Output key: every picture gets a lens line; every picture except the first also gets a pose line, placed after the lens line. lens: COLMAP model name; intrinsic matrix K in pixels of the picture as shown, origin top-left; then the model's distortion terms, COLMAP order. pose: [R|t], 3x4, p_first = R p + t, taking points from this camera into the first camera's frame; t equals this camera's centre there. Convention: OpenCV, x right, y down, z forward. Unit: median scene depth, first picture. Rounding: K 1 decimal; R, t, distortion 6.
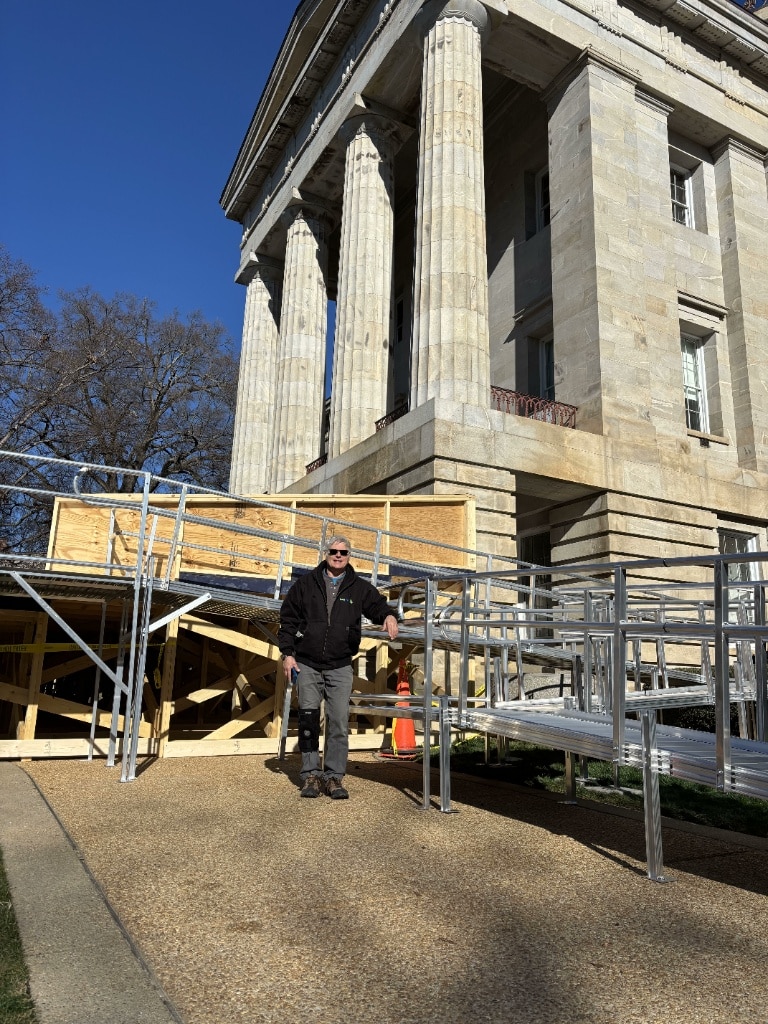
lens RADIAL K [[717.2, 0, 384.8], [0, 717.2, 540.0], [0, 0, 1]] dist [0.143910, -0.286642]
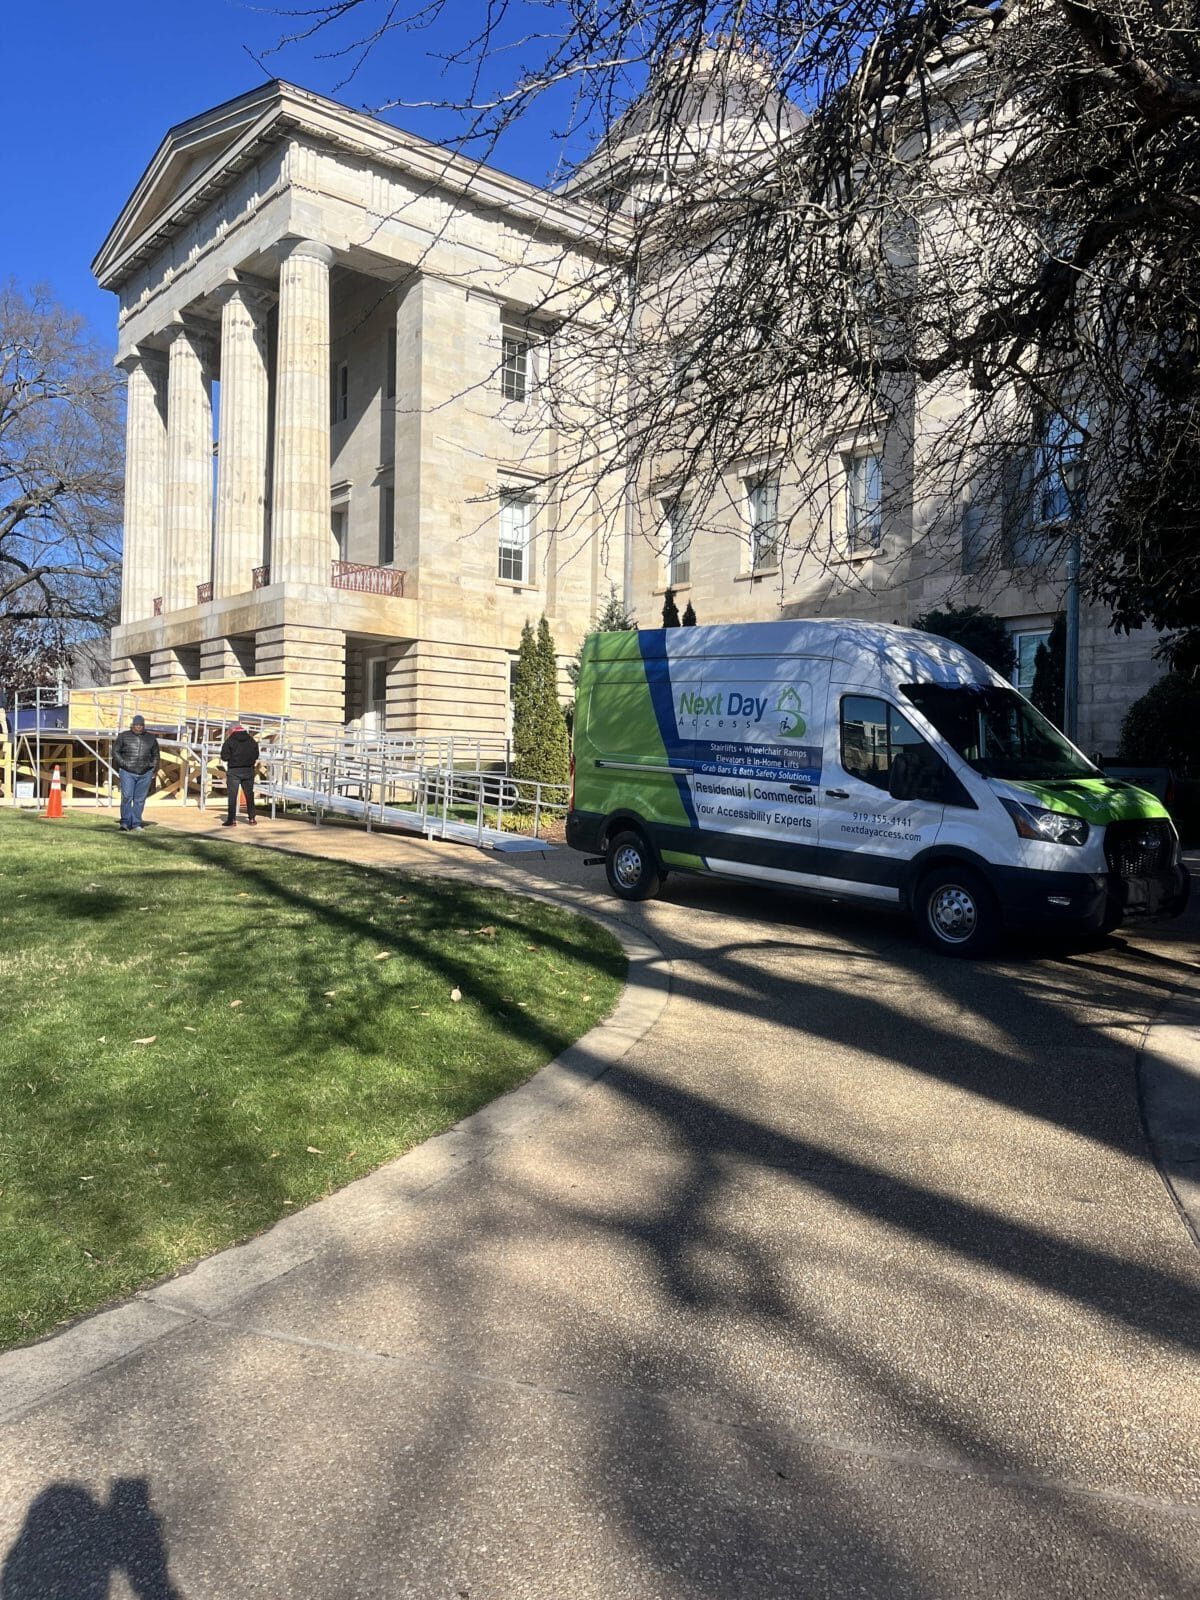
lens RADIAL K [[1203.8, 0, 599.5], [0, 1203.8, 801.0], [0, 0, 1]] dist [0.081334, -0.113047]
pose [[0.981910, -0.006408, 0.189240, 0.203960], [-0.036226, 0.974609, 0.220965, -0.296417], [-0.185851, -0.223823, 0.956746, -1.408452]]
